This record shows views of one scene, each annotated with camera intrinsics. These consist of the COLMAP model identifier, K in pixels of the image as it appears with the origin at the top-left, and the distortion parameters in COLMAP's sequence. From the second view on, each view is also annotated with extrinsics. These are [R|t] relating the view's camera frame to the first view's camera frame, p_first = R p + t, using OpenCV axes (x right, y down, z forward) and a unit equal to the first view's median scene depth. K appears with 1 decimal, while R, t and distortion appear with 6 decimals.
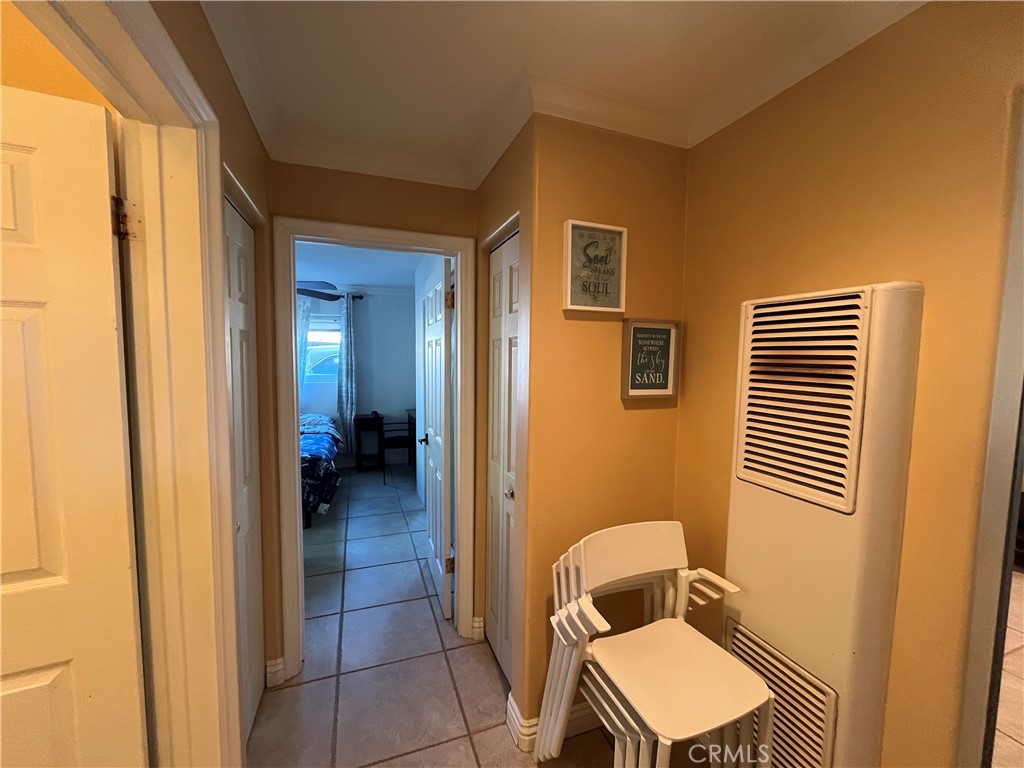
lens RADIAL K [[417.1, 0, 510.7], [0, 417.1, 389.0], [0, 0, 1]] dist [-0.002241, -0.000954]
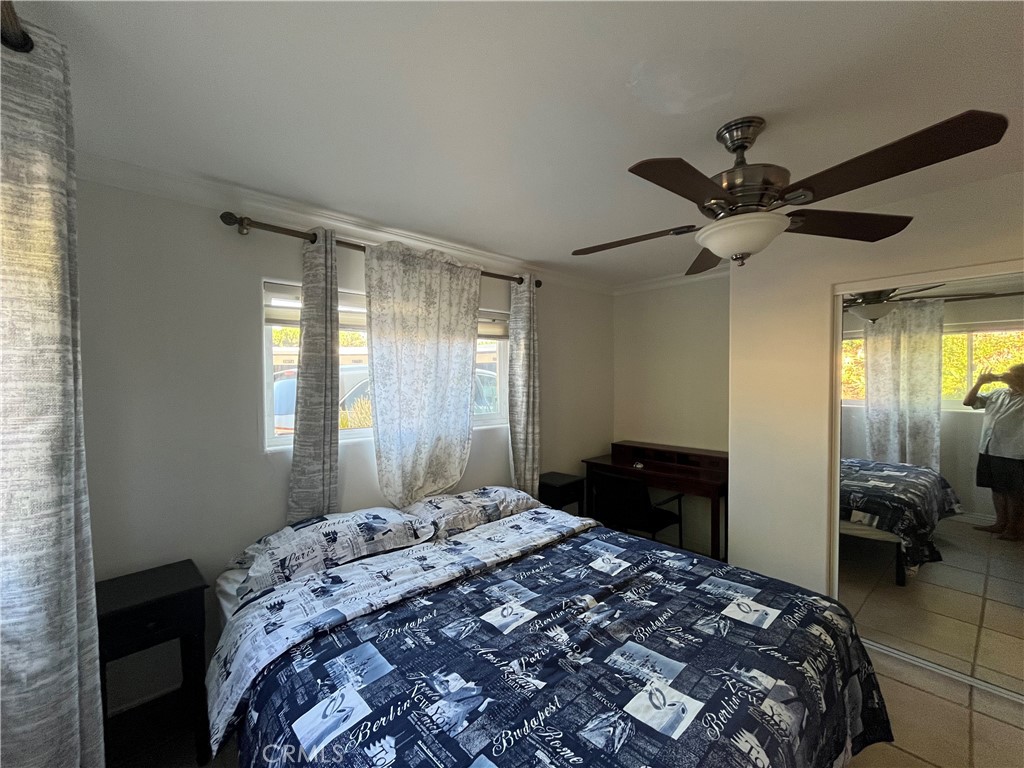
lens RADIAL K [[417.1, 0, 508.3], [0, 417.1, 387.7], [0, 0, 1]] dist [-0.002241, -0.000954]
pose [[0.925165, -0.020194, 0.379029, -1.240057], [0.040171, 0.998185, -0.044871, -0.083194], [-0.377435, 0.056739, 0.924296, 0.895310]]
